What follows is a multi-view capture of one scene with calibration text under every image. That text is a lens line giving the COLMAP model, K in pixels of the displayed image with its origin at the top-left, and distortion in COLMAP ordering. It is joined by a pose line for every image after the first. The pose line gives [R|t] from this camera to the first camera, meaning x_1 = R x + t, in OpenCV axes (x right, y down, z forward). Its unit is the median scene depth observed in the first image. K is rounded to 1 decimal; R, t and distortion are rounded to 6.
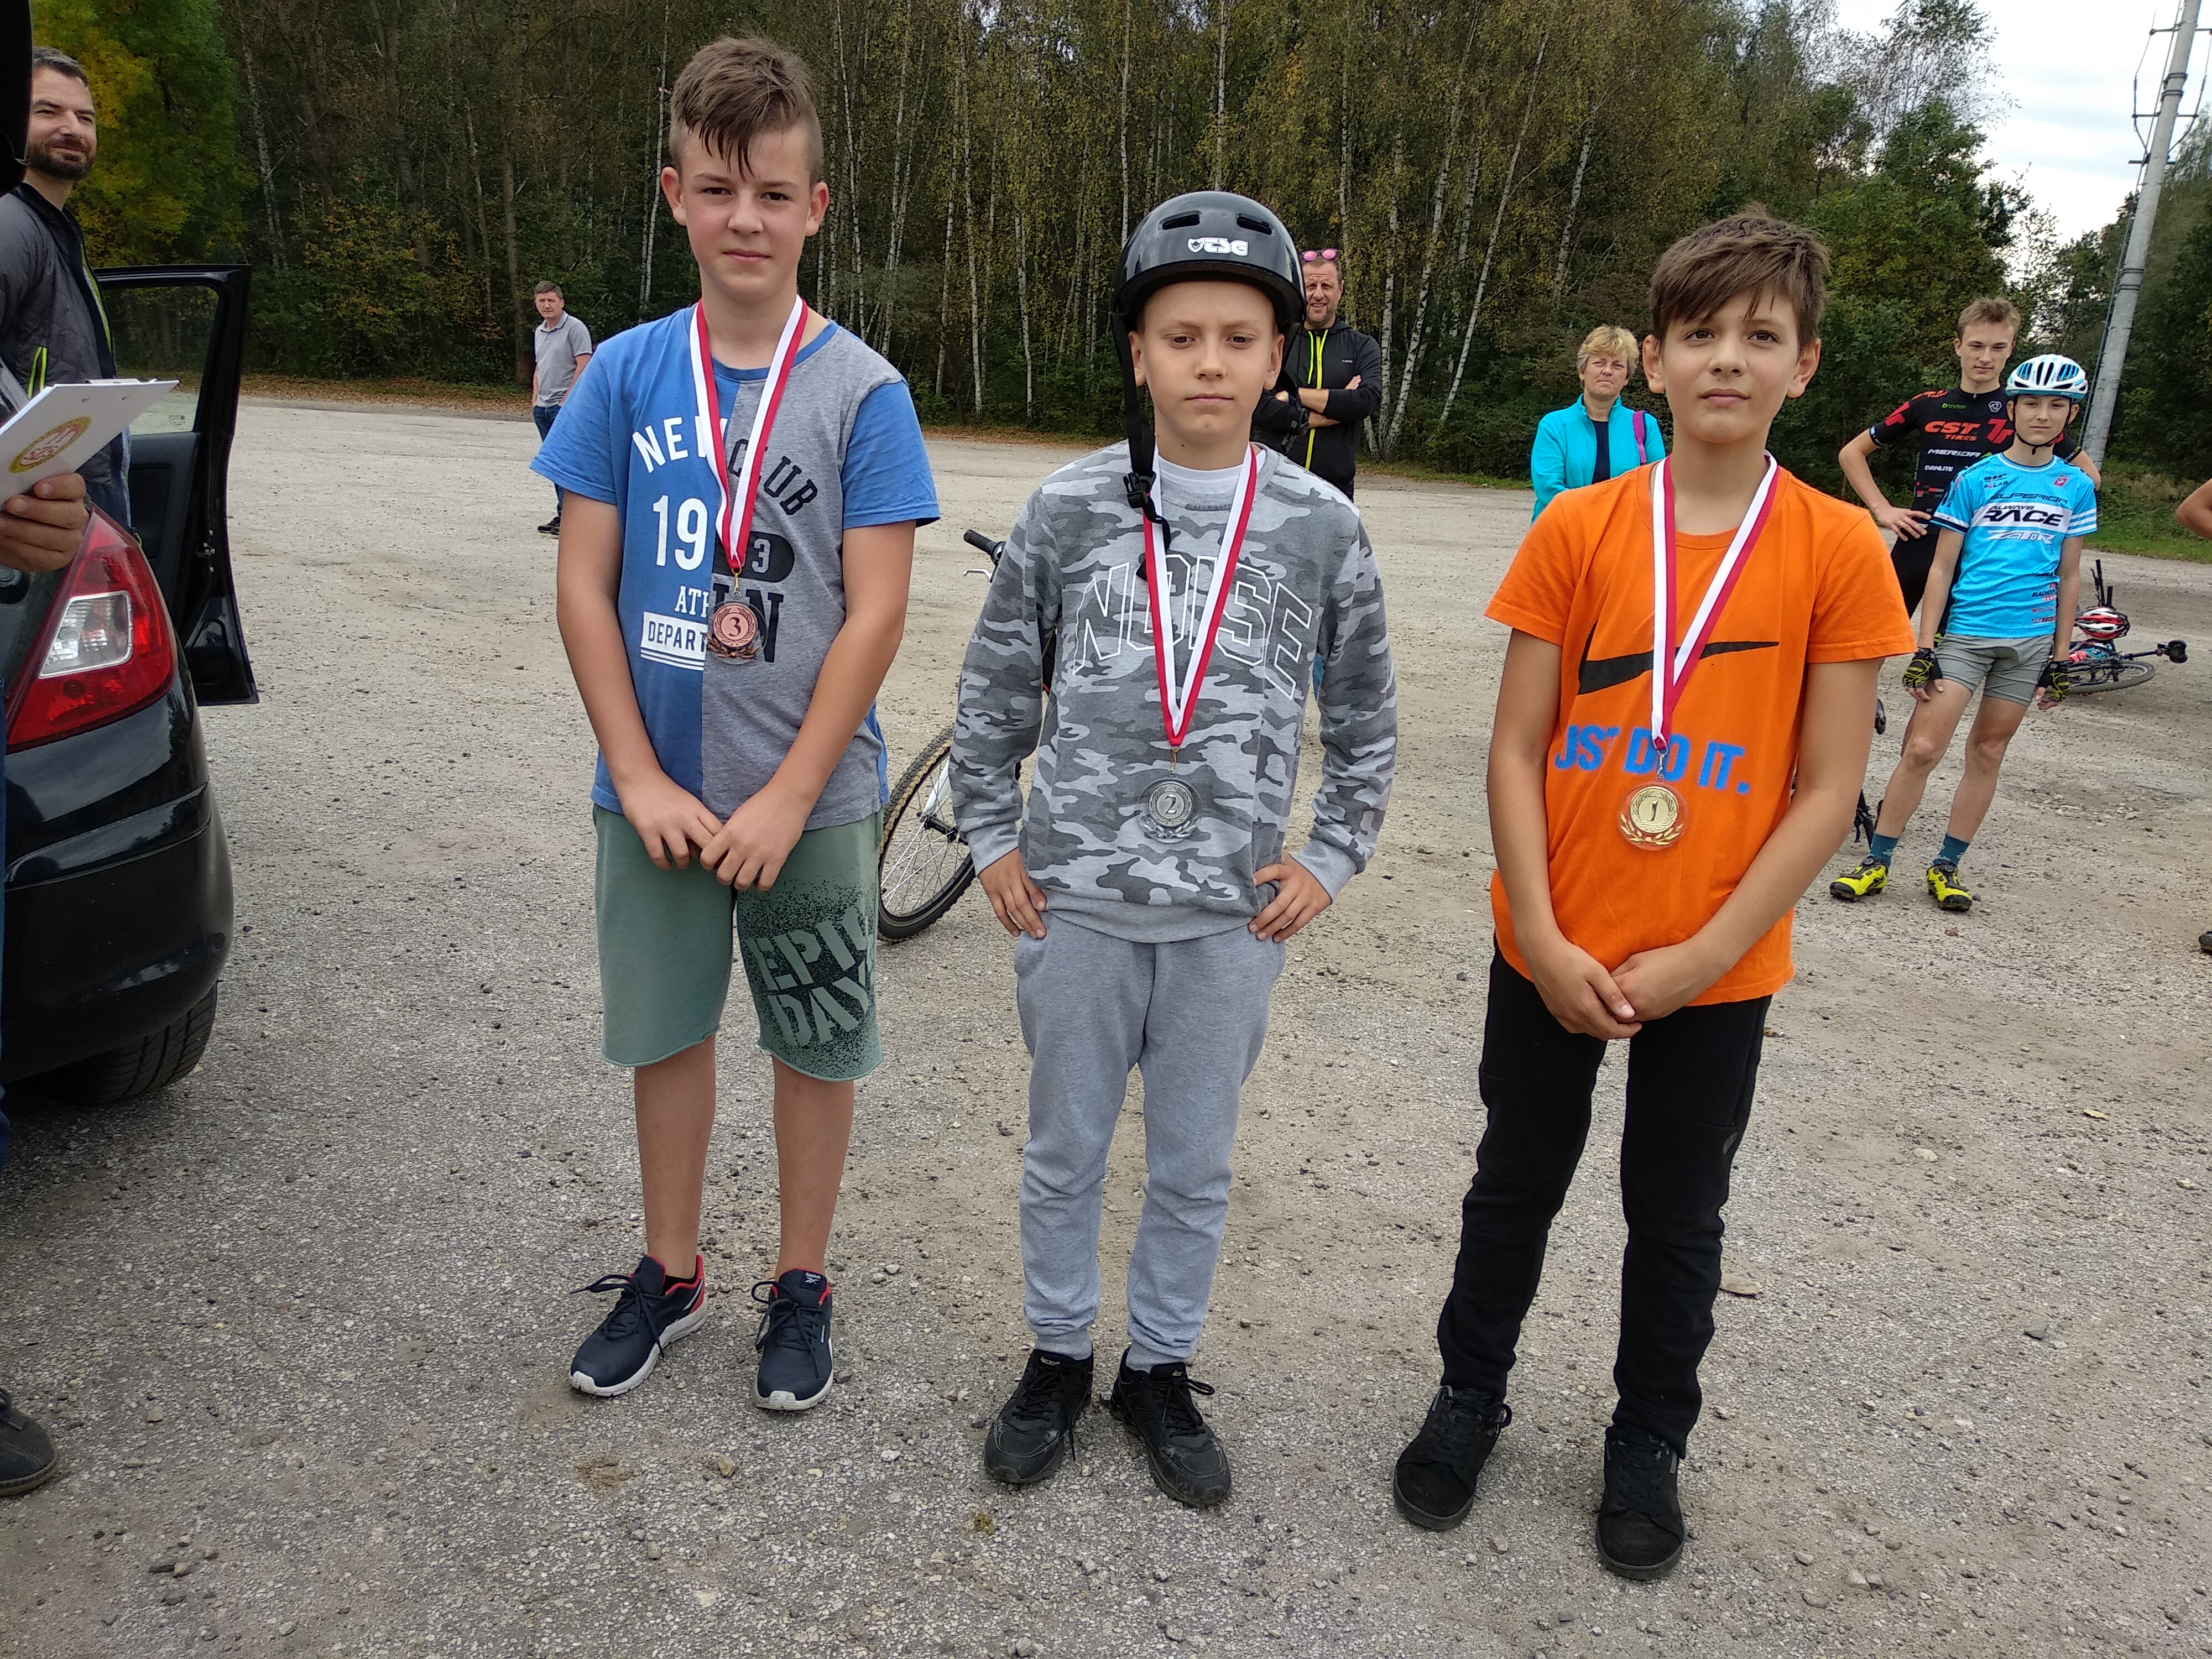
lens RADIAL K [[1757.7, 0, 1032.8], [0, 1757.7, 804.6], [0, 0, 1]] dist [0.072834, -0.086232]
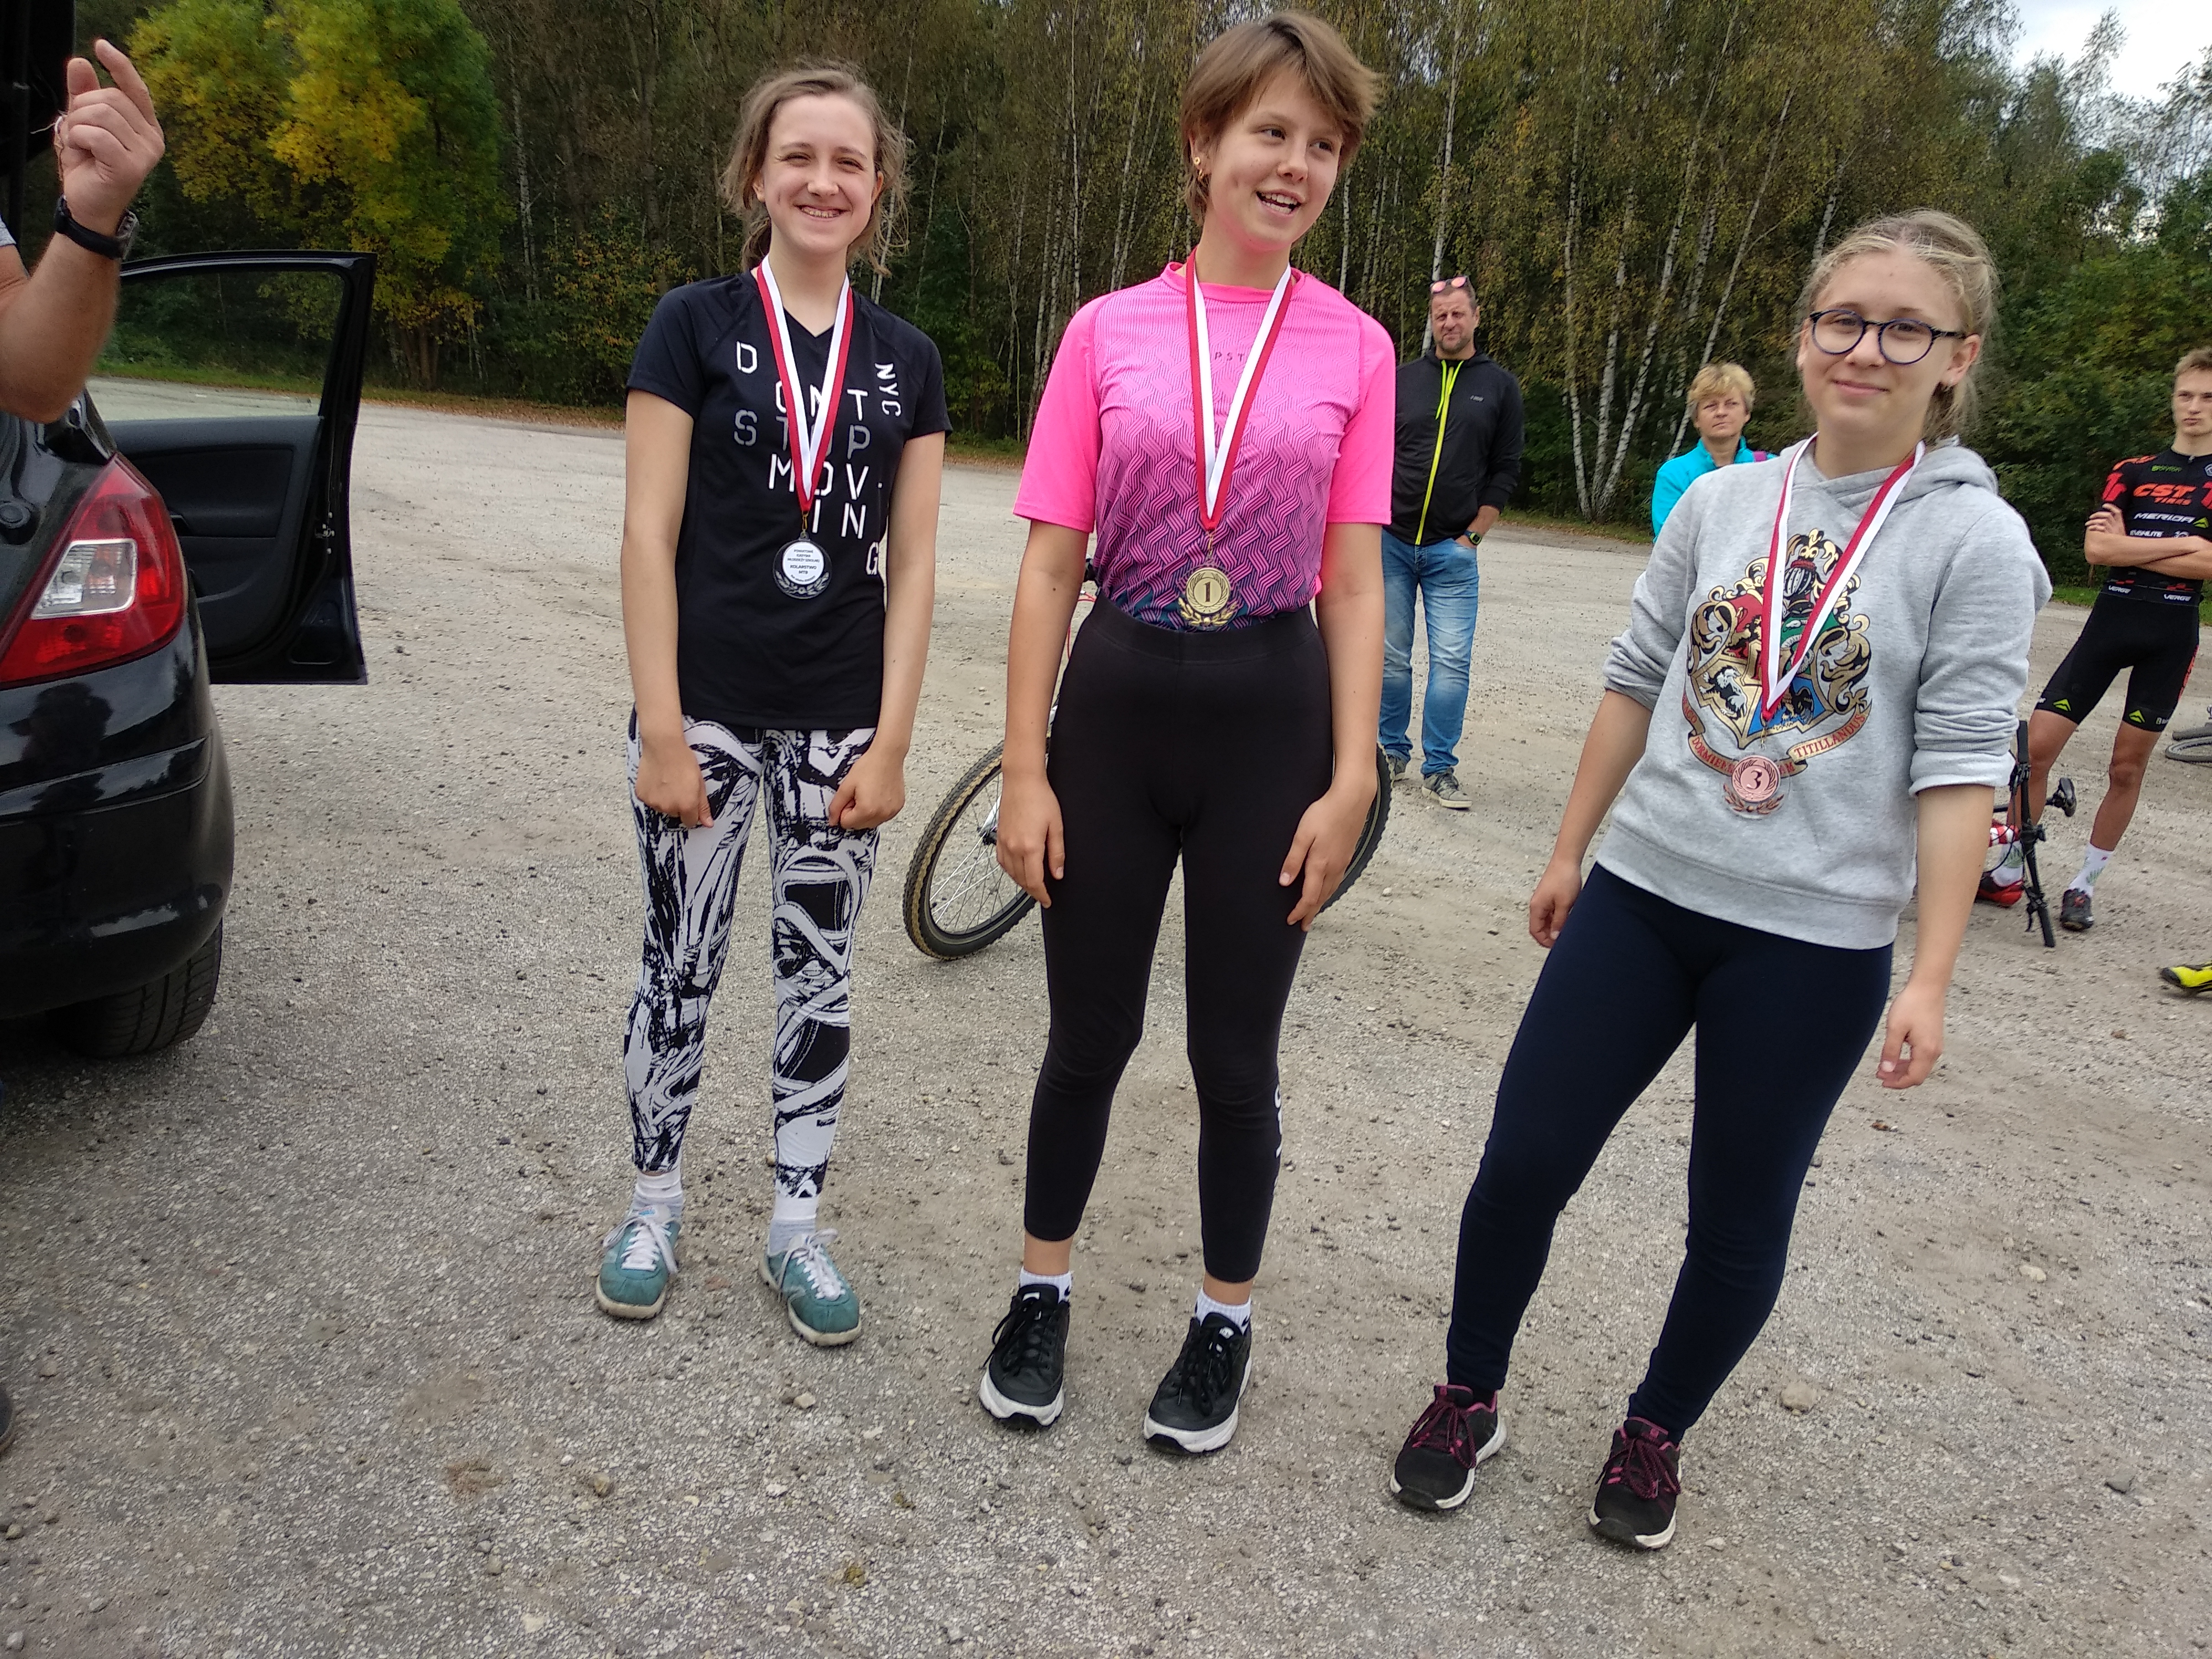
lens RADIAL K [[1757.7, 0, 1032.8], [0, 1757.7, 804.6], [0, 0, 1]] dist [0.072834, -0.086232]
pose [[0.991962, 0.060680, -0.111034, 0.088879], [-0.063554, 0.997724, -0.022535, 0.015125], [0.109414, 0.029410, 0.993561, 0.055802]]
